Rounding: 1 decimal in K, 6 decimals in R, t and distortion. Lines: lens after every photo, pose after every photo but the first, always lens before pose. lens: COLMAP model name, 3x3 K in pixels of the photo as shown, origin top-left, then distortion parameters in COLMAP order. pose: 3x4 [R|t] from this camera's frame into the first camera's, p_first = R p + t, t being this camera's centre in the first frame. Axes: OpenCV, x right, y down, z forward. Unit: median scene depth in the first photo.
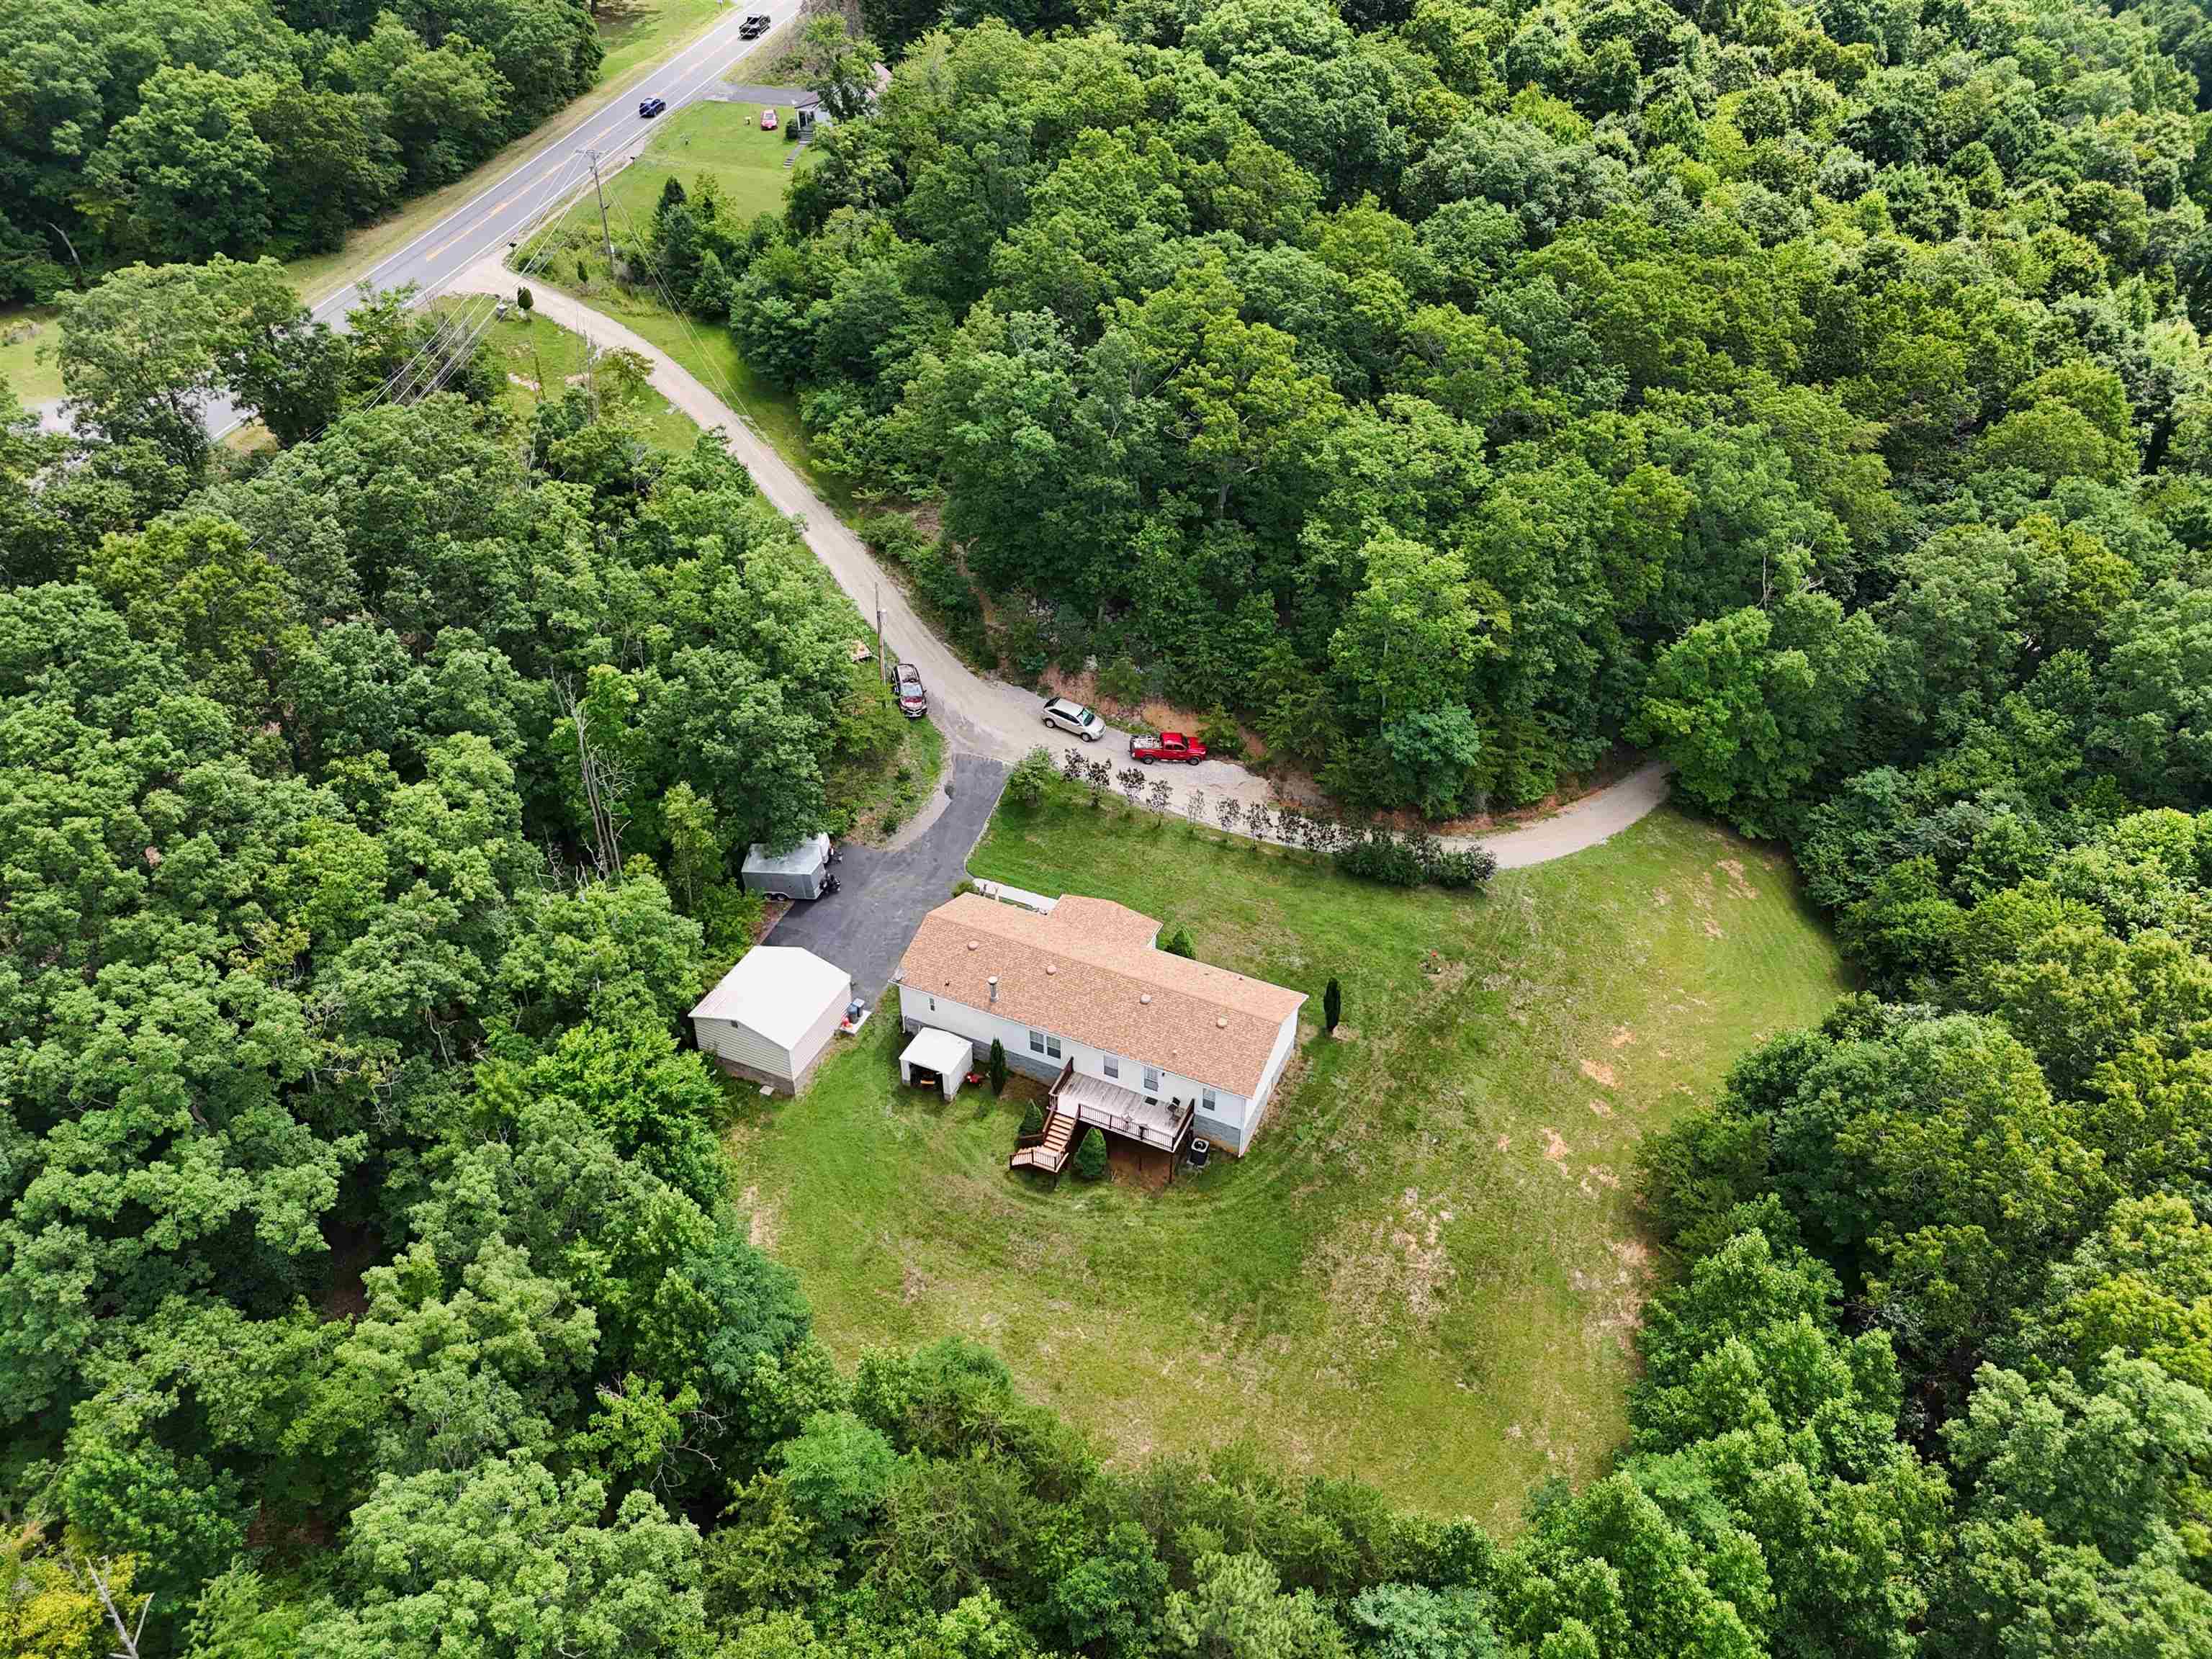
lens RADIAL K [[1654.3, 0, 1108.6], [0, 1654.3, 823.0], [0, 0, 1]] dist [0.058306, -0.050906]
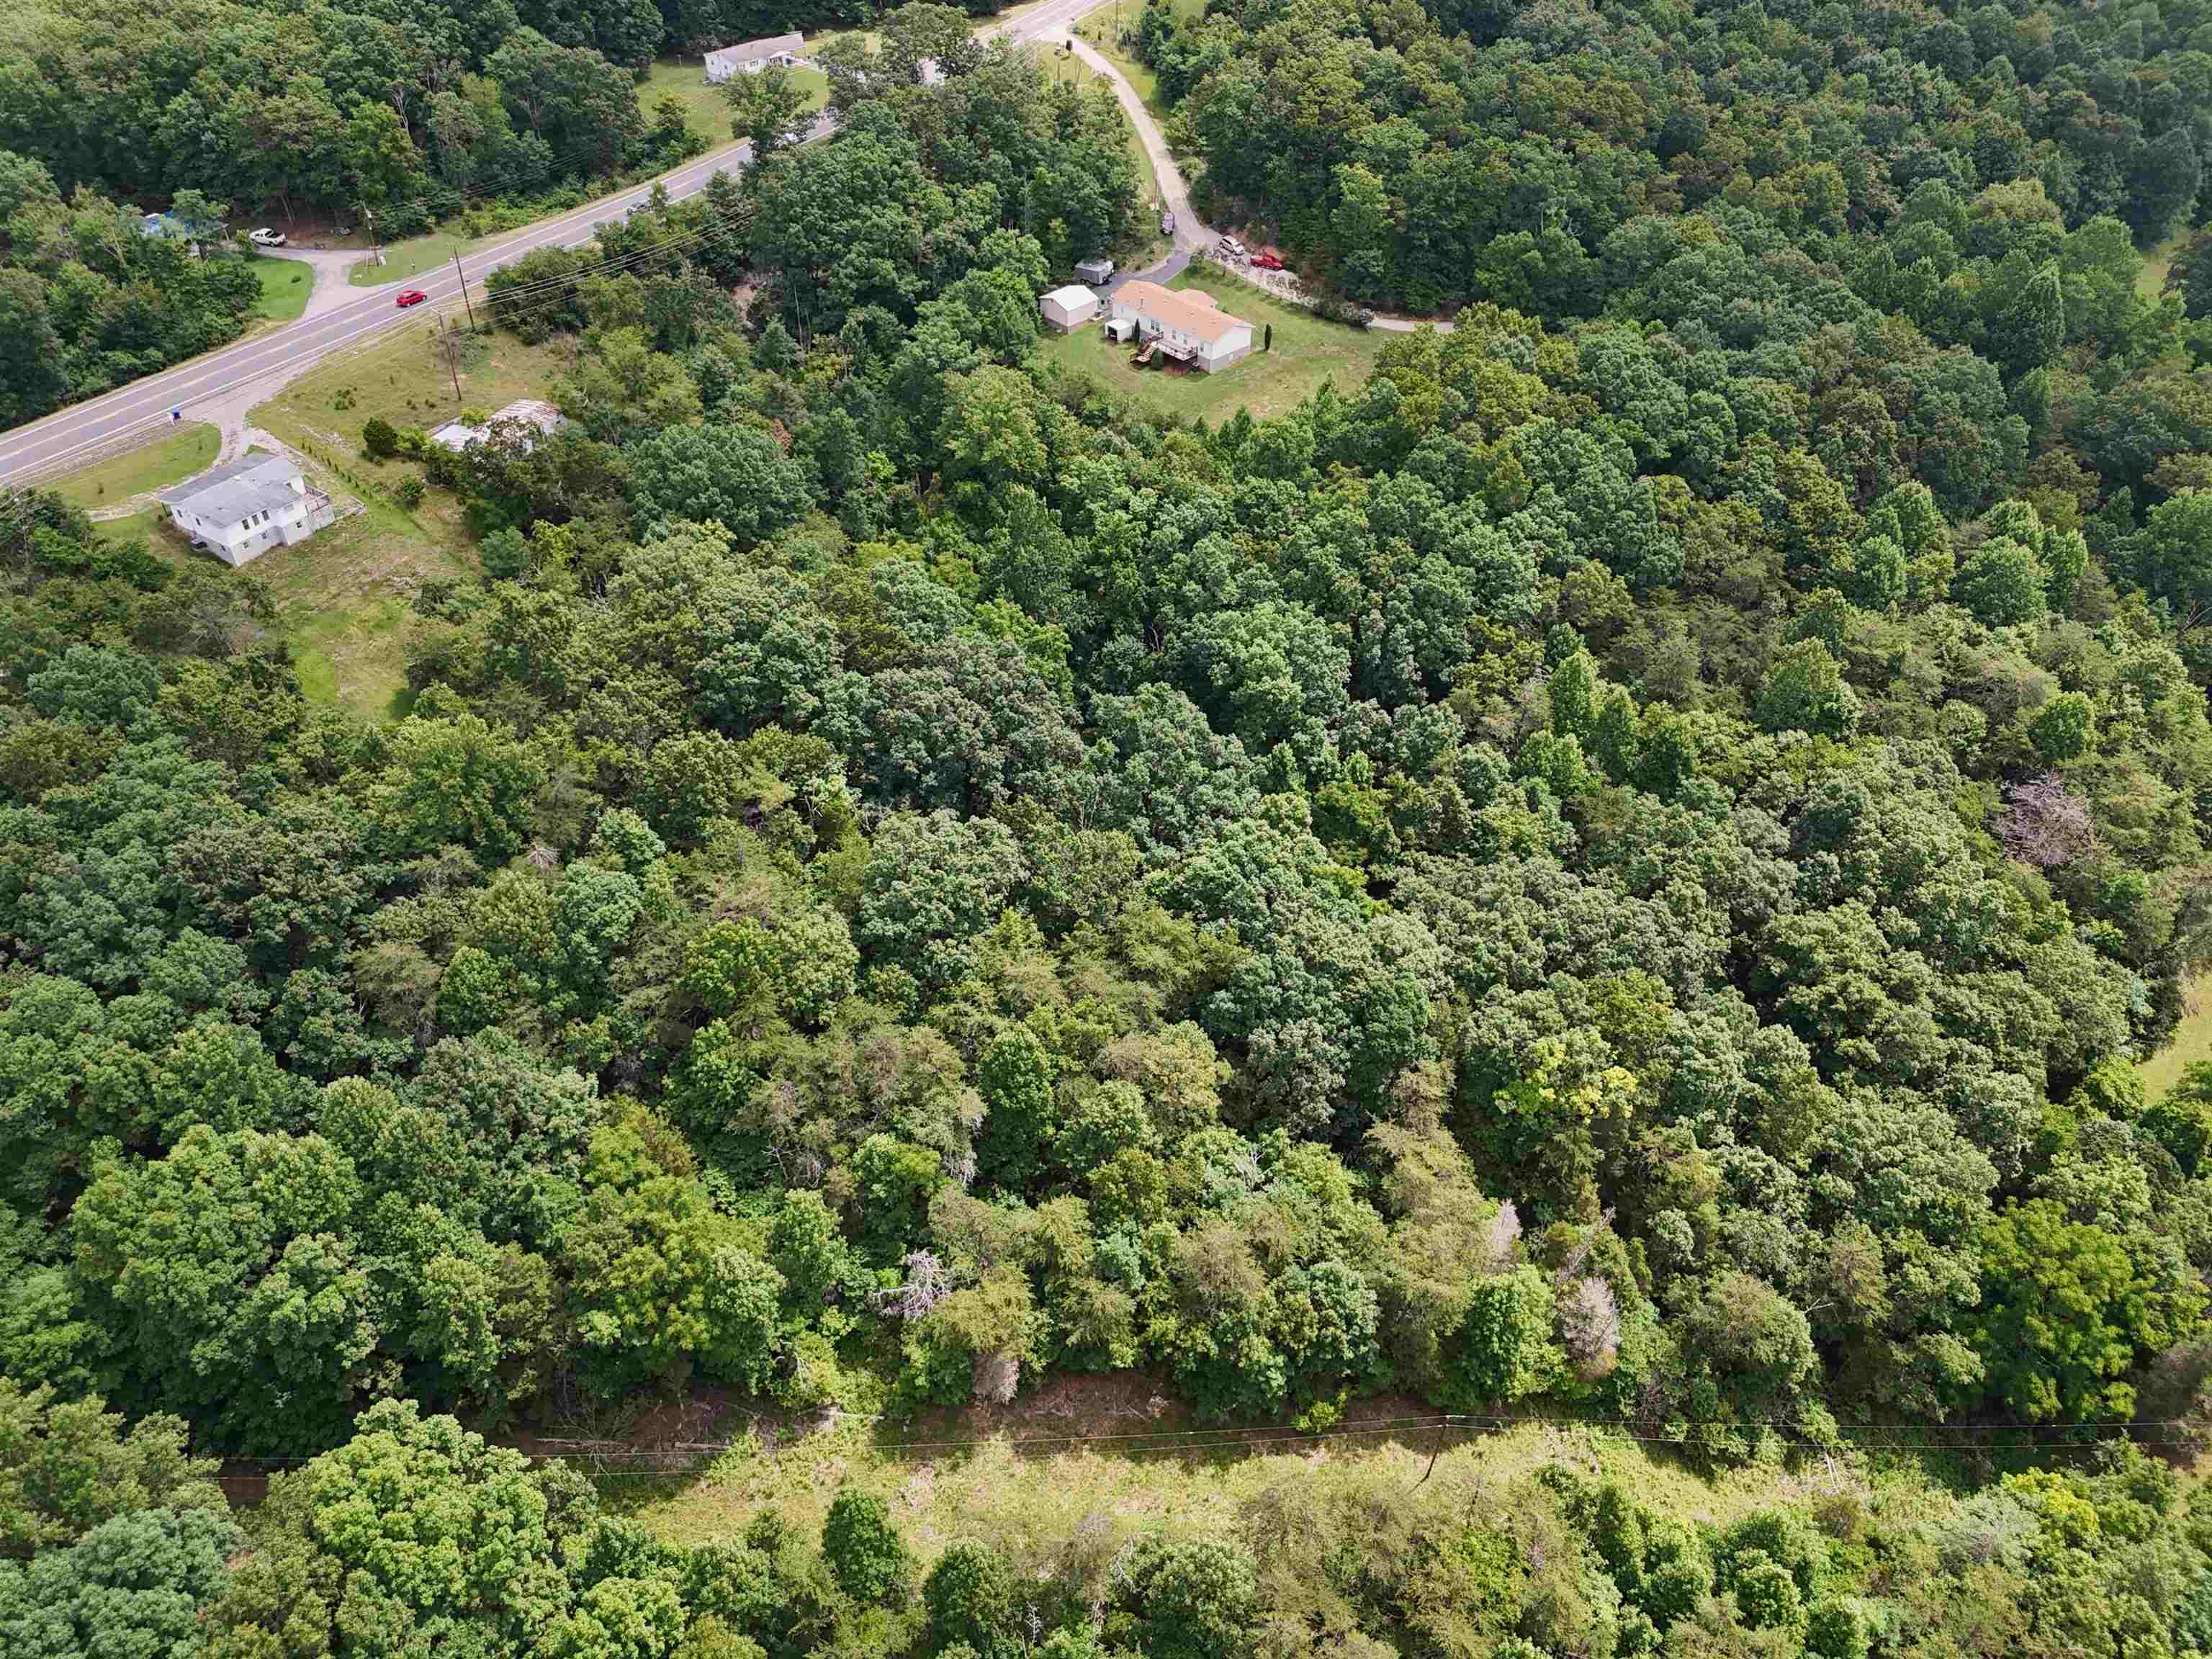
lens RADIAL K [[1654.3, 0, 1111.0], [0, 1654.3, 834.2], [0, 0, 1]] dist [0.058306, -0.050906]
pose [[0.926896, 0.240016, -0.288541, 0.881085], [-0.217569, 0.970051, 0.108005, 0.663883], [0.305822, -0.037331, 0.951357, -1.650011]]
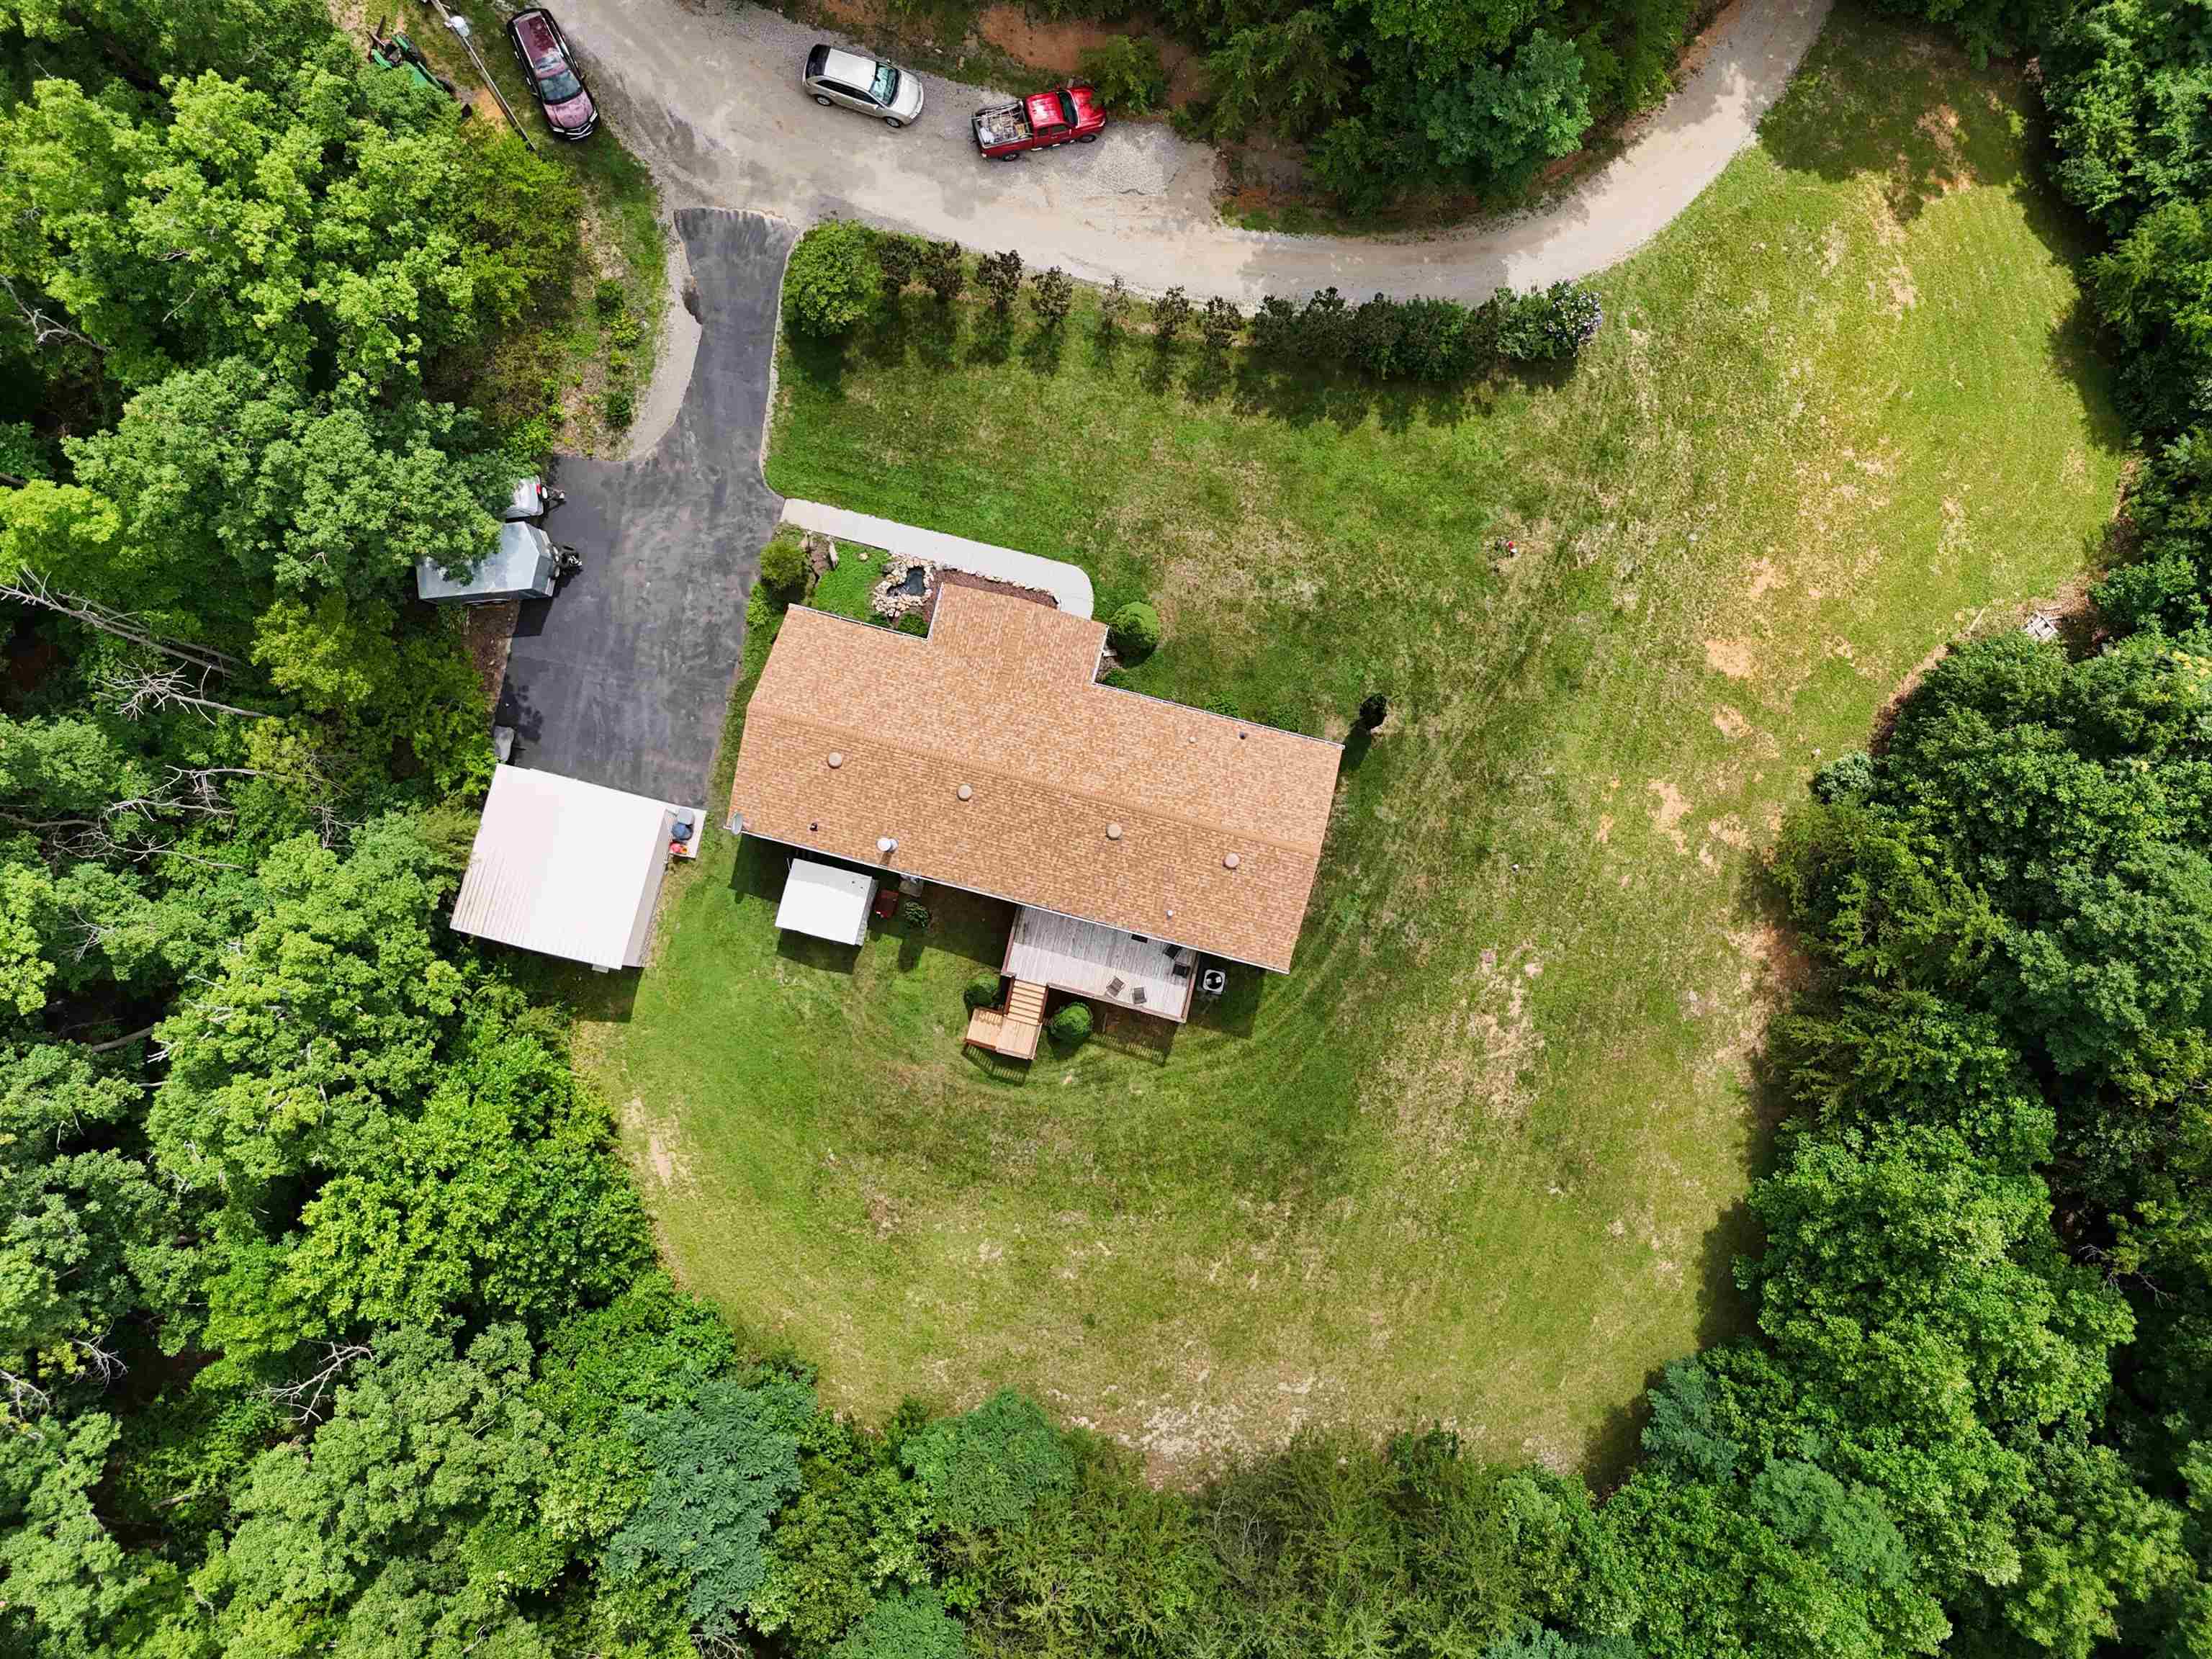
lens RADIAL K [[1654.3, 0, 1112.0], [0, 1654.3, 823.9], [0, 0, 1]] dist [0.058306, -0.050906]
pose [[0.983973, -0.178194, 0.006594, 0.017205], [0.114932, 0.662049, 0.740596, -0.392356], [-0.136335, -0.727969, 0.671919, 0.542429]]
